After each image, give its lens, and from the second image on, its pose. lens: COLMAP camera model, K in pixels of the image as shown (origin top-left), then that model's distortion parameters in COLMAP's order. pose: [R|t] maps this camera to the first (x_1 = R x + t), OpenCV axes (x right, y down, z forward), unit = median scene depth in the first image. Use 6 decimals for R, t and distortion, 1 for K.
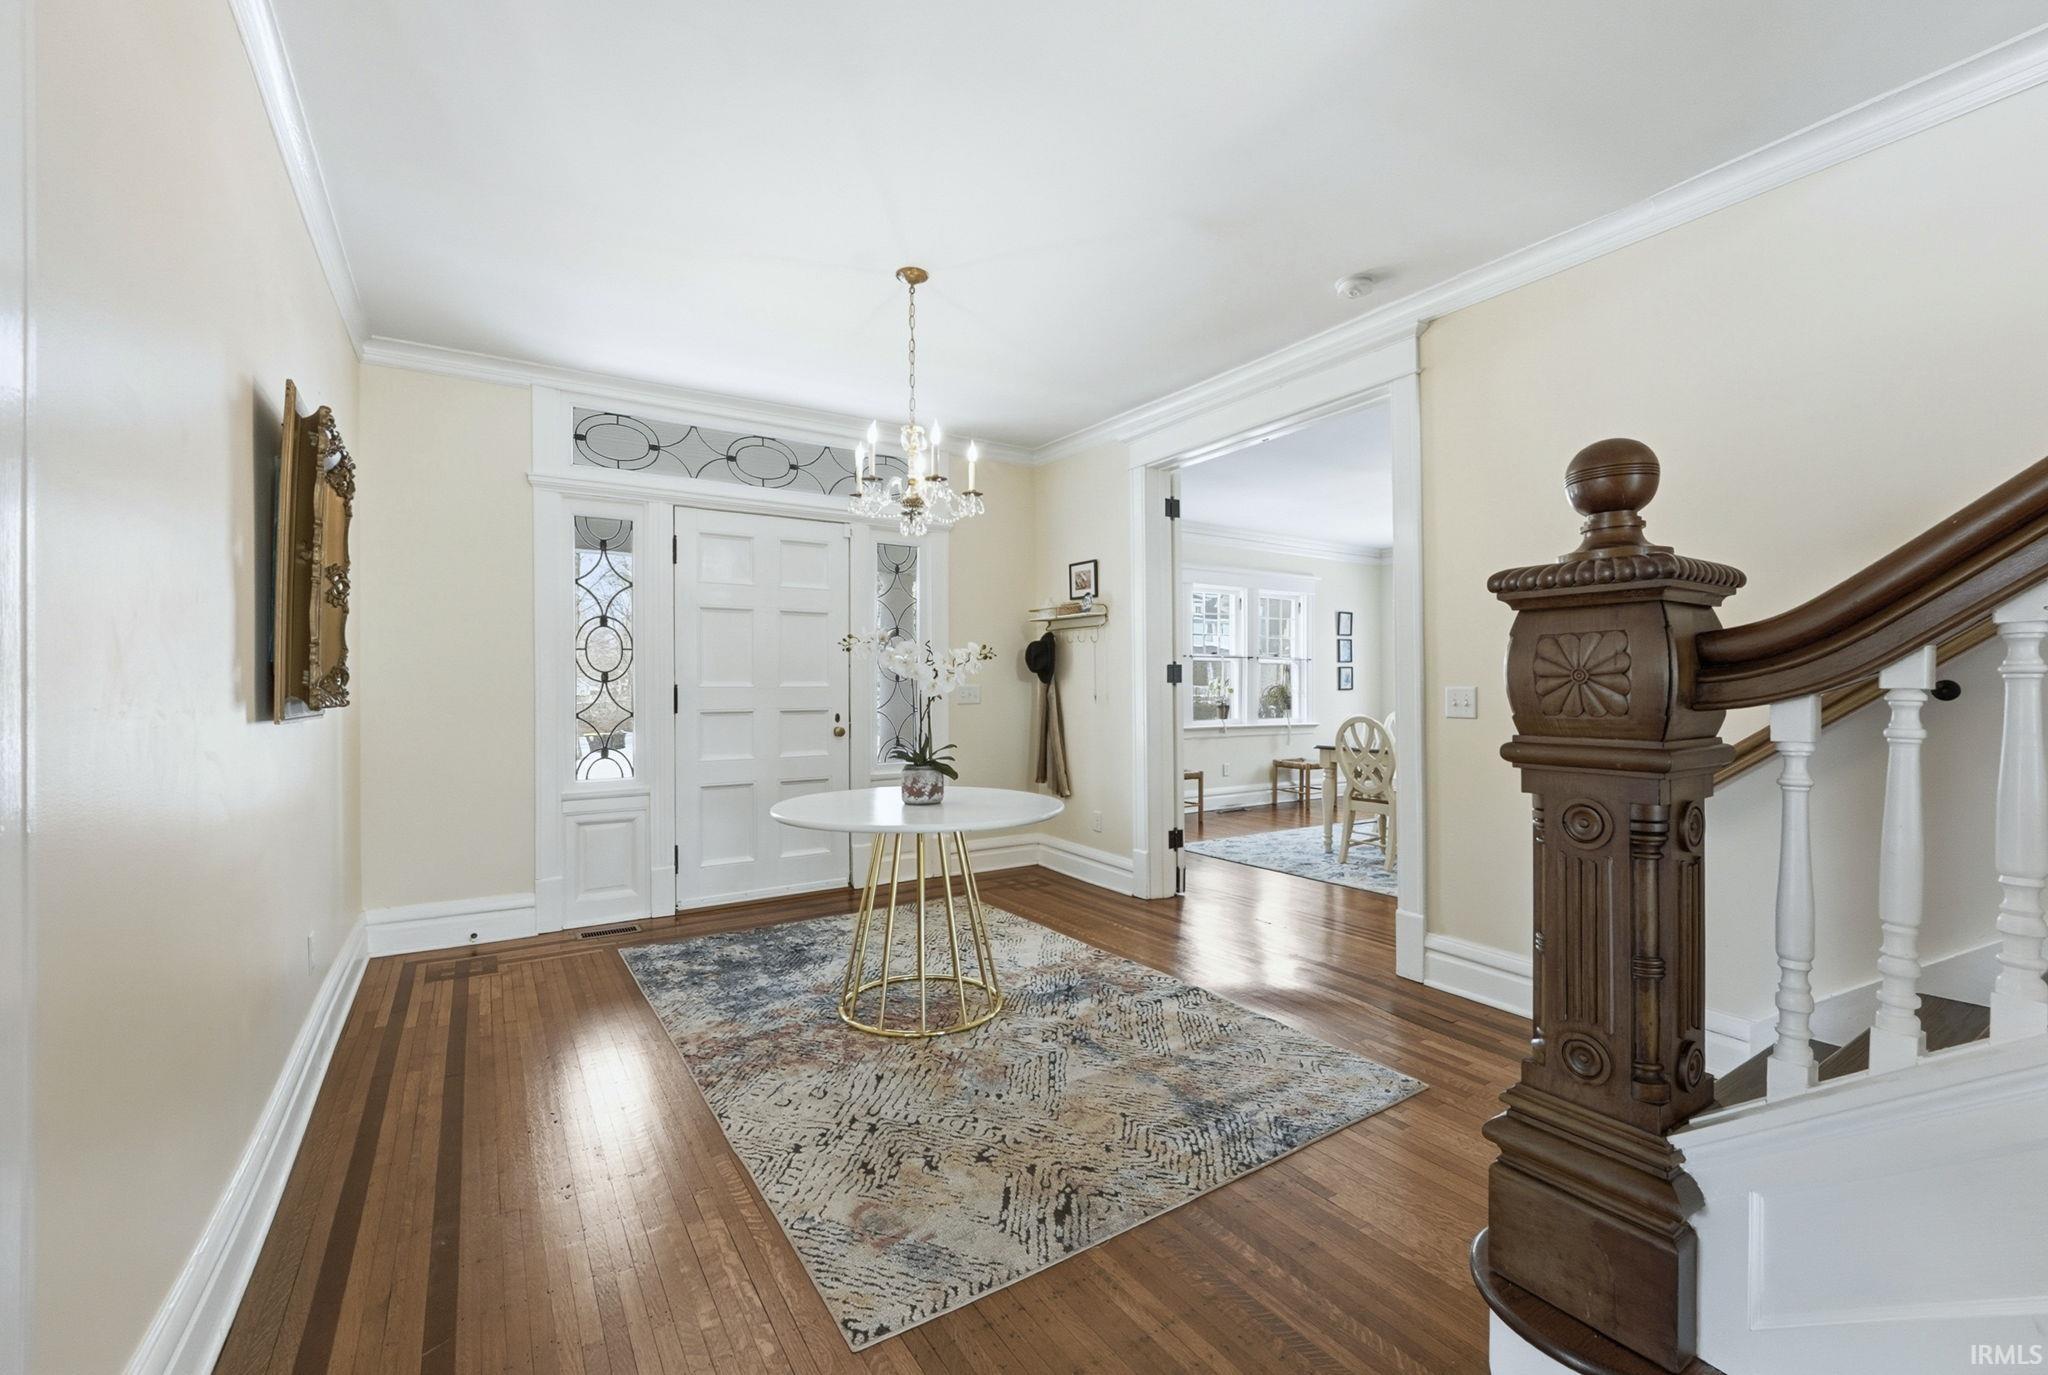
lens RADIAL K [[850.5, 0, 1025.9], [0, 850.5, 690.1], [0, 0, 1]] dist [0.000644, 0.000092]
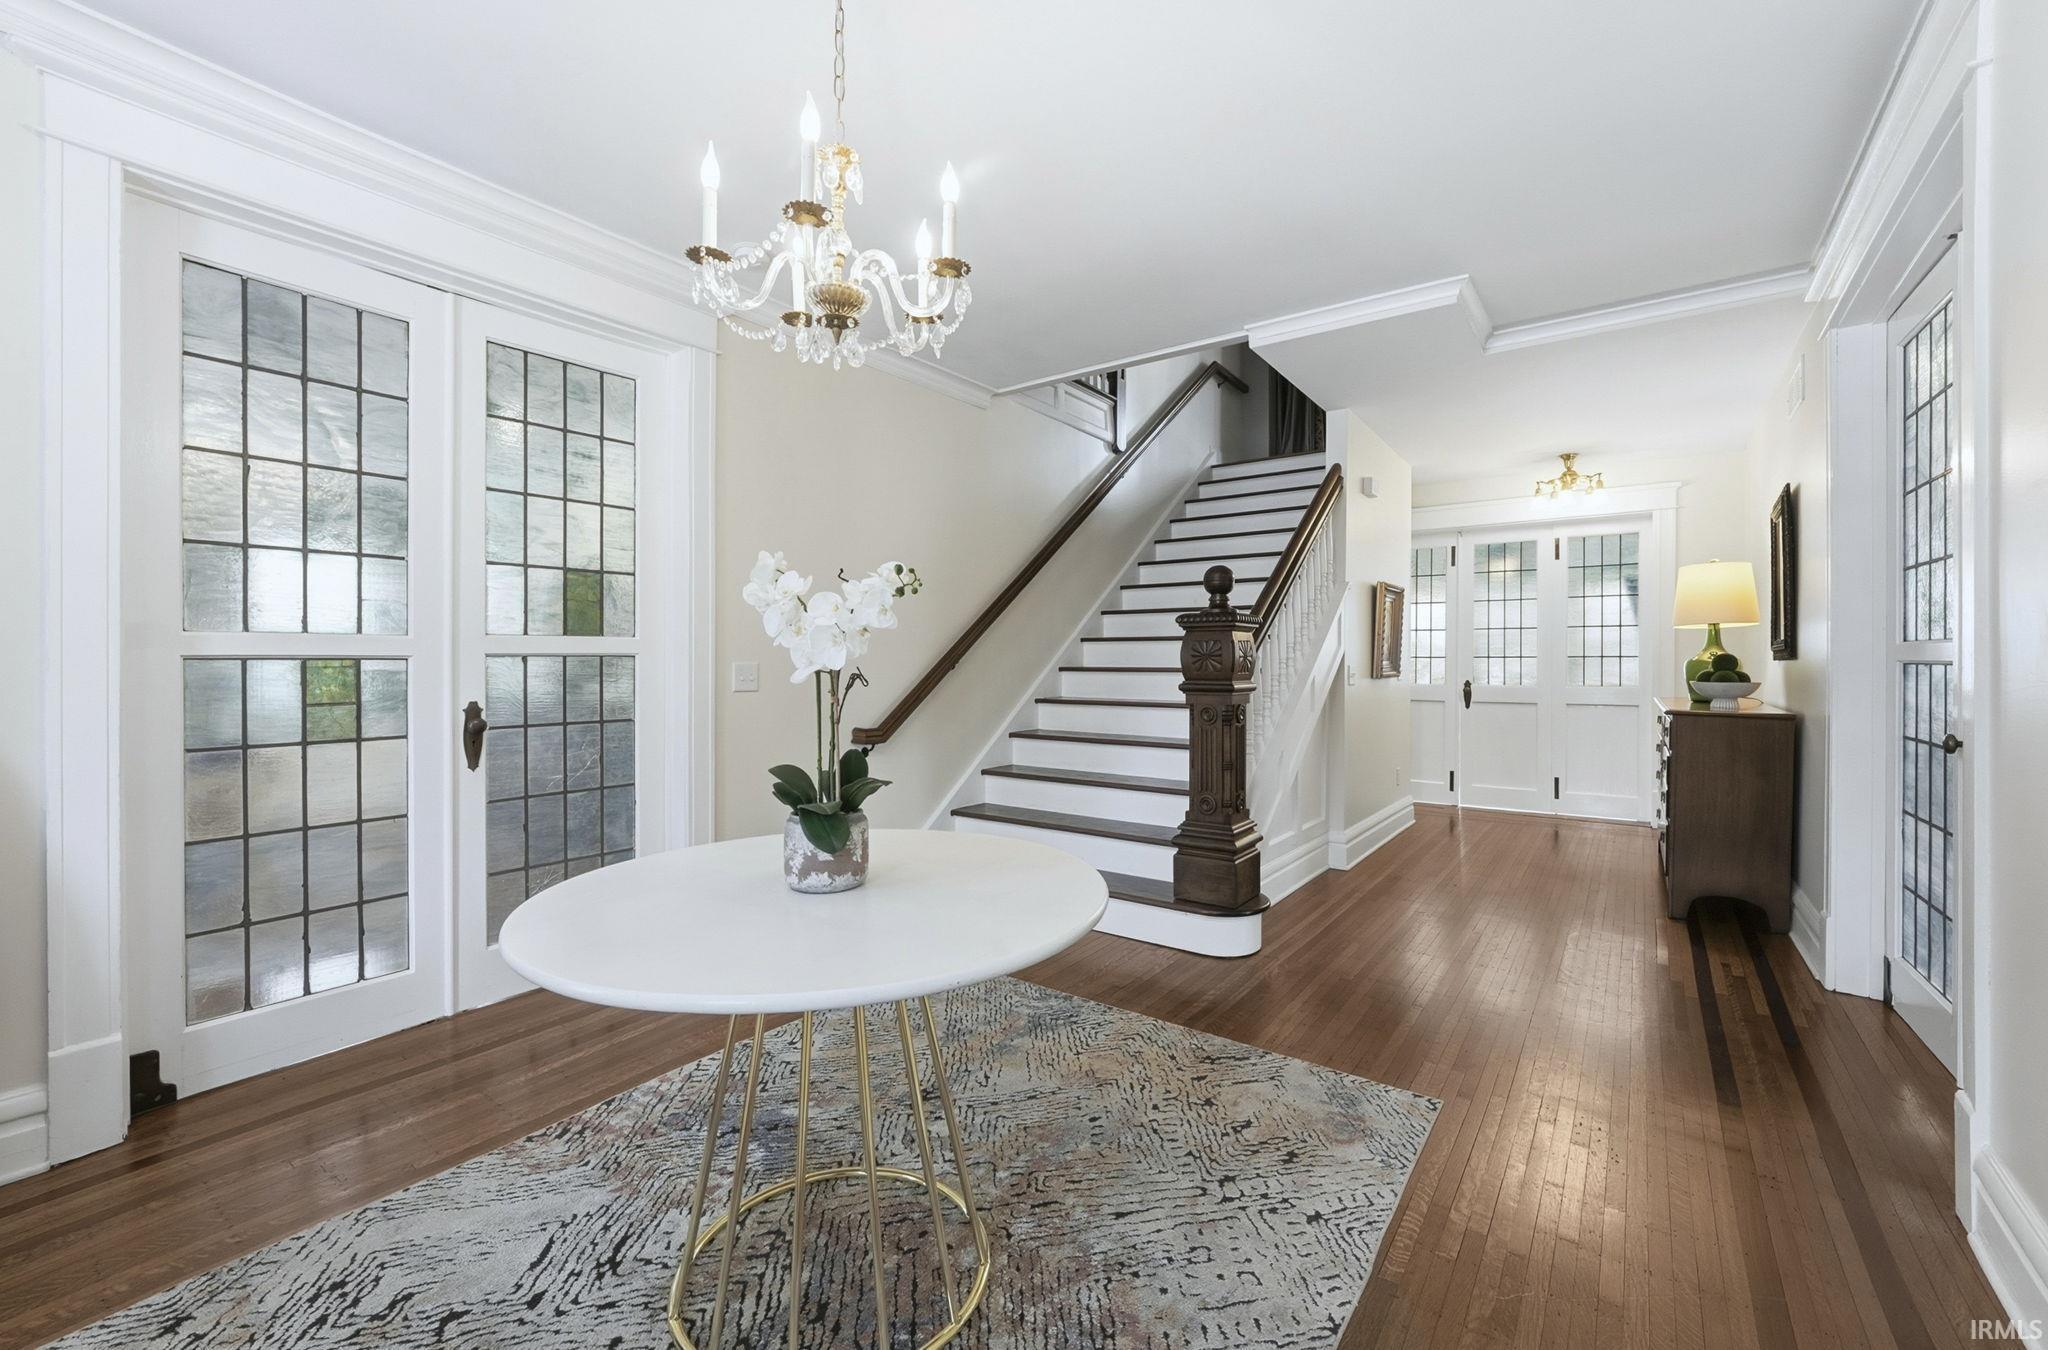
lens RADIAL K [[841.5, 0, 1022.4], [0, 841.5, 665.0], [0, 0, 1]] dist [-0.003120, -0.000032]
pose [[-0.347240, -0.002024, 0.937774, -0.903519], [0.005325, 0.999977, 0.004130, -0.002246], [-0.937761, 0.006428, -0.347222, 1.495044]]
